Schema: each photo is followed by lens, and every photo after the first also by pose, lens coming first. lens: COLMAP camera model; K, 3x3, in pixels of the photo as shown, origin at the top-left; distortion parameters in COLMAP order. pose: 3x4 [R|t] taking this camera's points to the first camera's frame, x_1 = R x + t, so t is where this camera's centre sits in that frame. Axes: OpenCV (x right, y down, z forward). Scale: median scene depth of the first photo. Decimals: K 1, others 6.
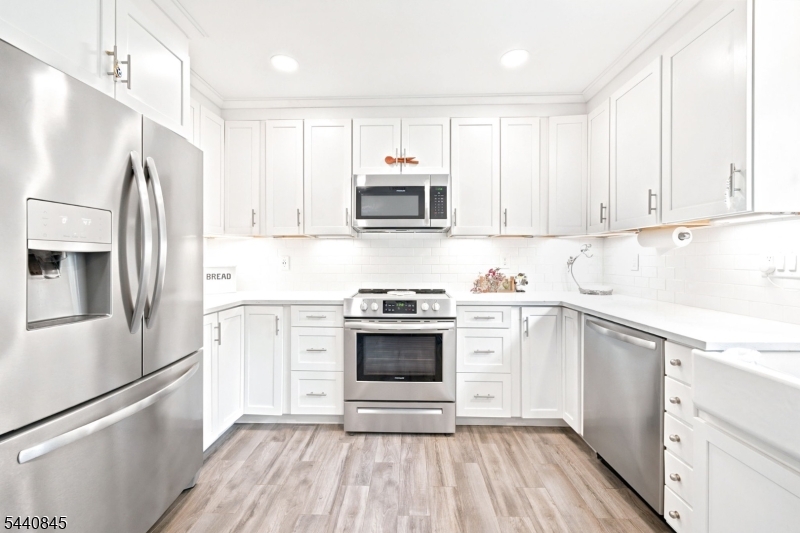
lens RADIAL K [[328.2, 0, 394.8], [0, 328.2, 262.0], [0, 0, 1]] dist [0.001464, 0.000208]
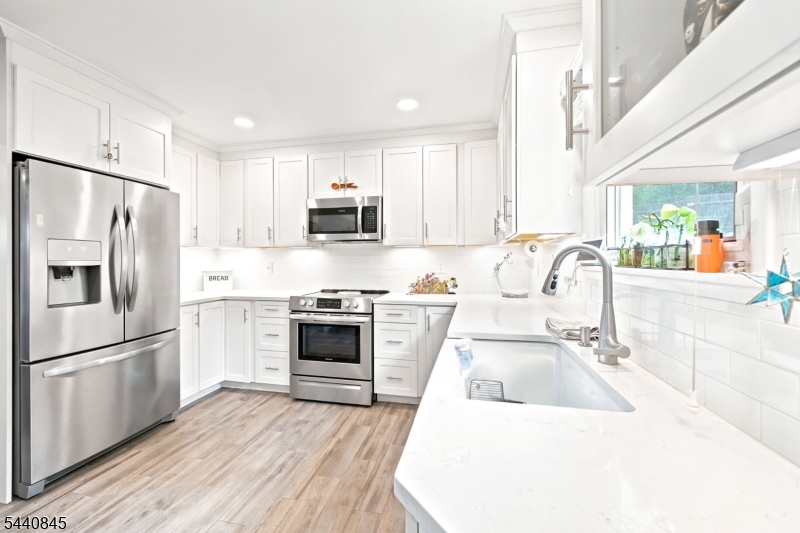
lens RADIAL K [[328.2, 0, 399.1], [0, 328.2, 263.9], [0, 0, 1]] dist [0.001464, 0.000208]
pose [[0.982067, 0.000701, -0.188531, 0.524725], [0.000332, 0.999985, 0.005447, -0.025336], [0.188532, -0.005412, 0.982052, -0.204164]]
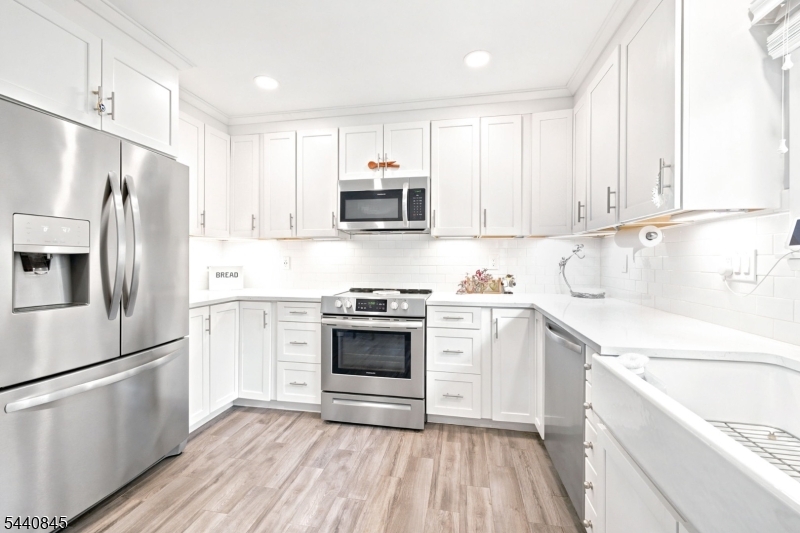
lens RADIAL K [[328.2, 0, 396.6], [0, 328.2, 263.9], [0, 0, 1]] dist [0.001464, 0.000208]
pose [[0.987644, 0.003995, -0.156663, 0.259514], [-0.003399, 0.999986, 0.004071, -0.000428], [0.156677, -0.003489, 0.987644, -0.025499]]
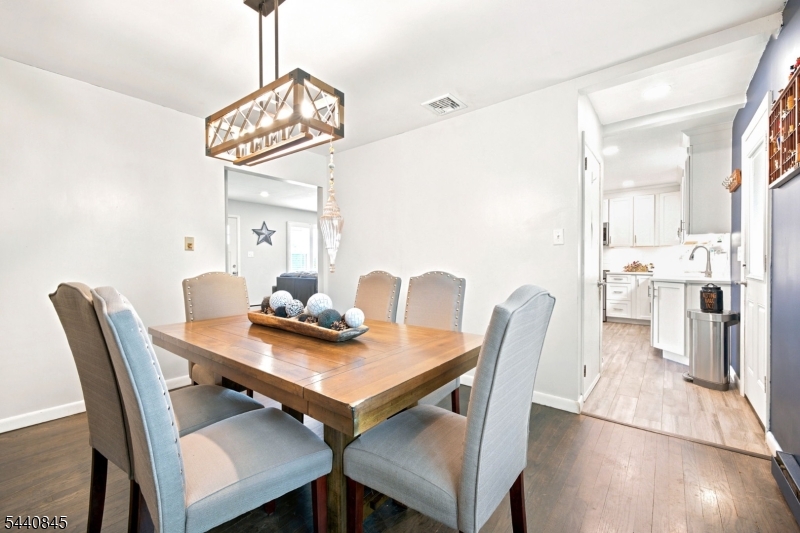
lens RADIAL K [[328.2, 0, 398.8], [0, 328.2, 266.3], [0, 0, 1]] dist [0.001464, 0.000208]
pose [[0.796610, 0.005530, -0.604469, 0.464958], [-0.003138, 0.999983, 0.005013, 0.061174], [0.604486, -0.002096, 0.796613, -2.182381]]
